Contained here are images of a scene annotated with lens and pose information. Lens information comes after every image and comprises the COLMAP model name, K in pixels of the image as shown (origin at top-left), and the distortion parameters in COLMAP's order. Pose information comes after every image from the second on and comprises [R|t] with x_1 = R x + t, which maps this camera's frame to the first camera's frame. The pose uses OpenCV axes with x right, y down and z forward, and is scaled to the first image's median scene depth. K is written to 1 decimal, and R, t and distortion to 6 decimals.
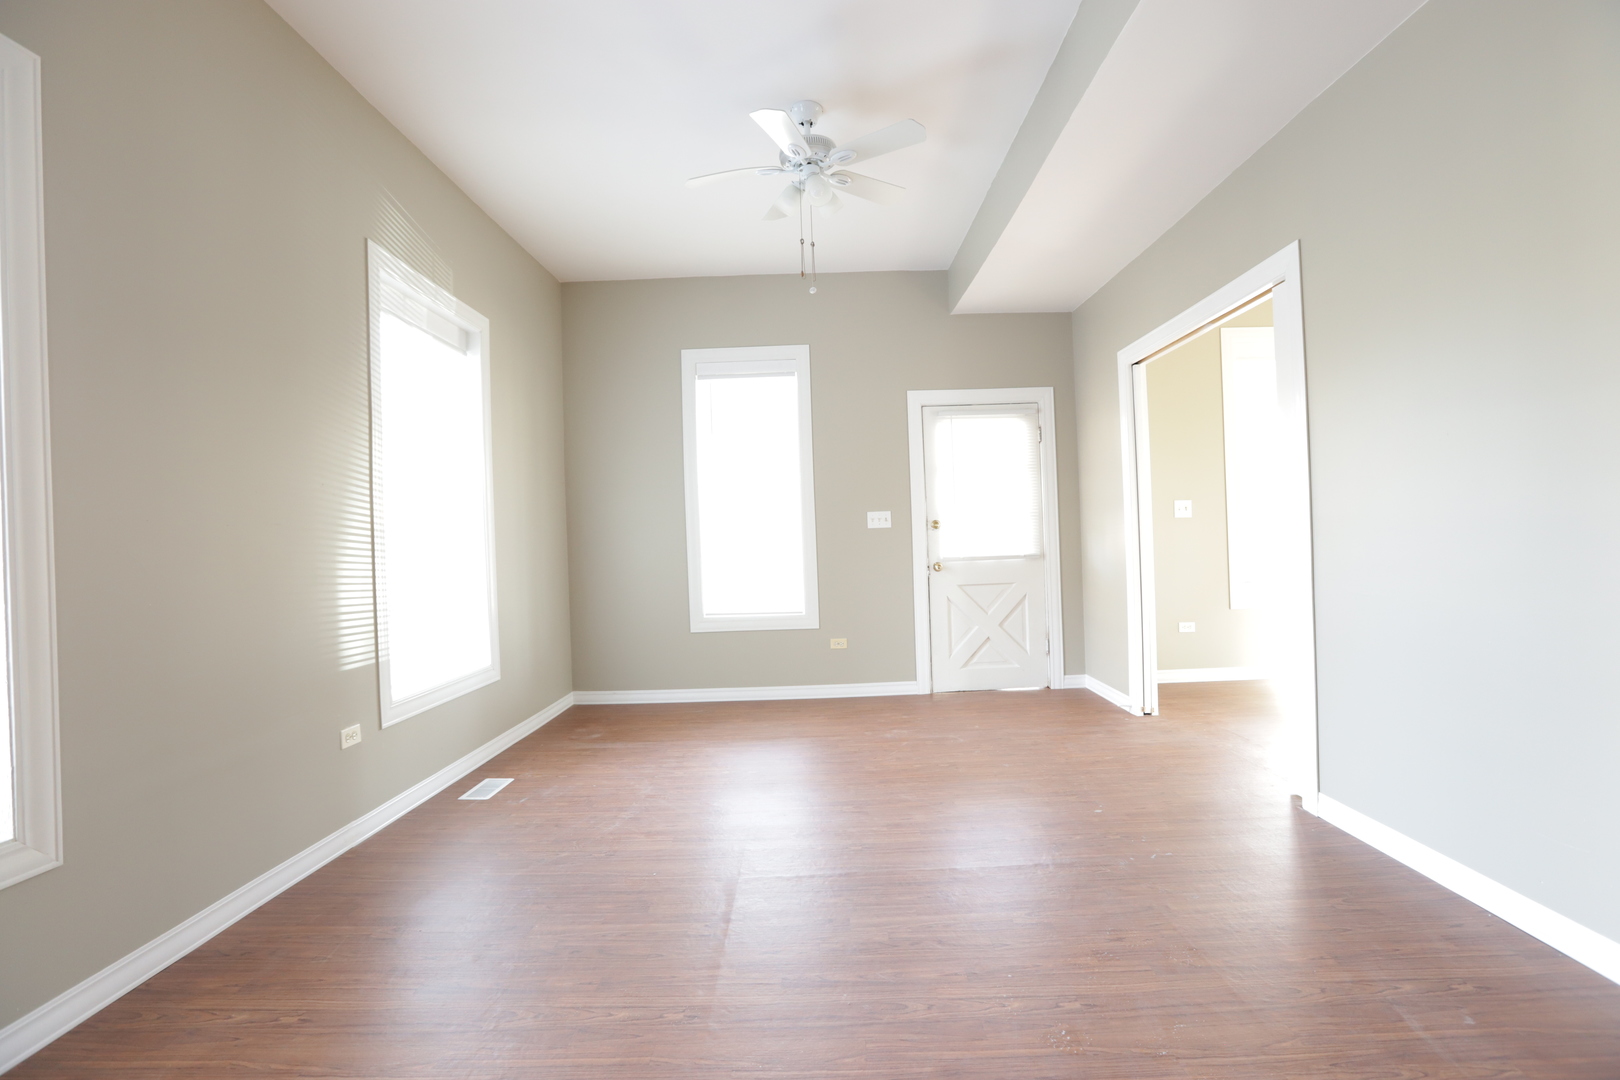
lens RADIAL K [[726.6, 0, 814.0], [0, 726.6, 530.9], [0, 0, 1]] dist [-0.038459, 0.010282]
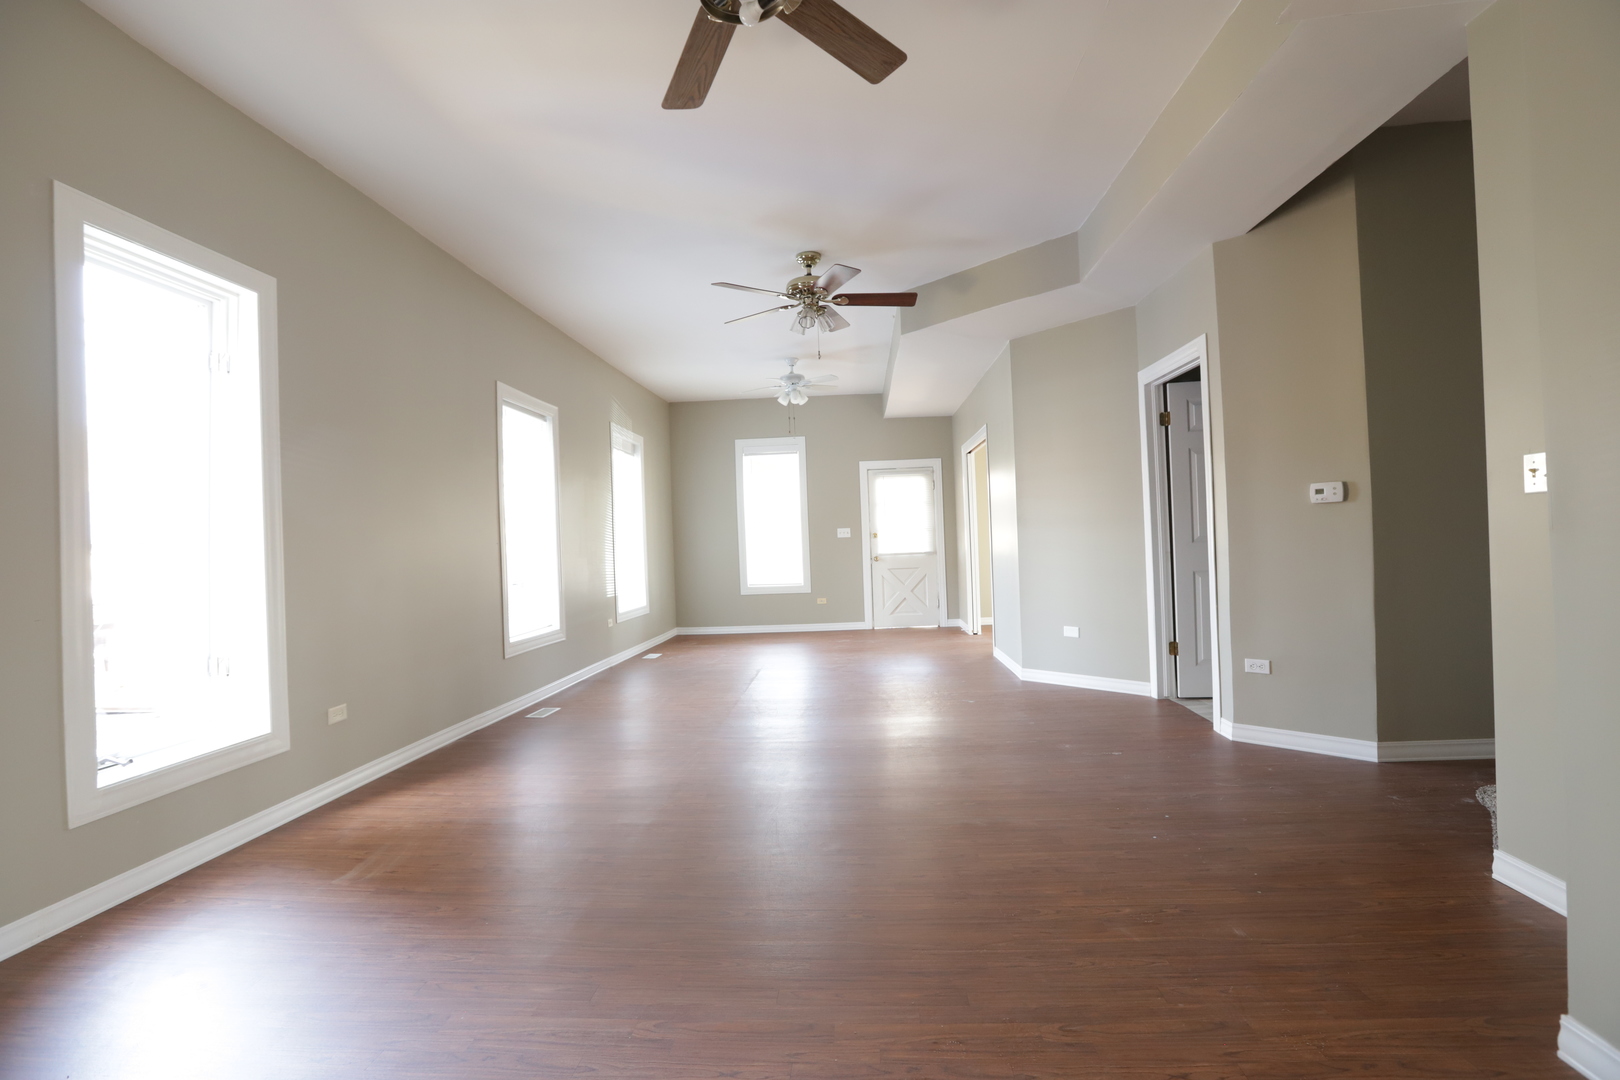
lens RADIAL K [[726.6, 0, 810.2], [0, 726.6, 542.4], [0, 0, 1]] dist [-0.038459, 0.010282]
pose [[0.998082, -0.002635, -0.061843, 0.118092], [0.003467, 0.999905, 0.013340, -0.016010], [0.061802, -0.013529, 0.997997, -0.814967]]
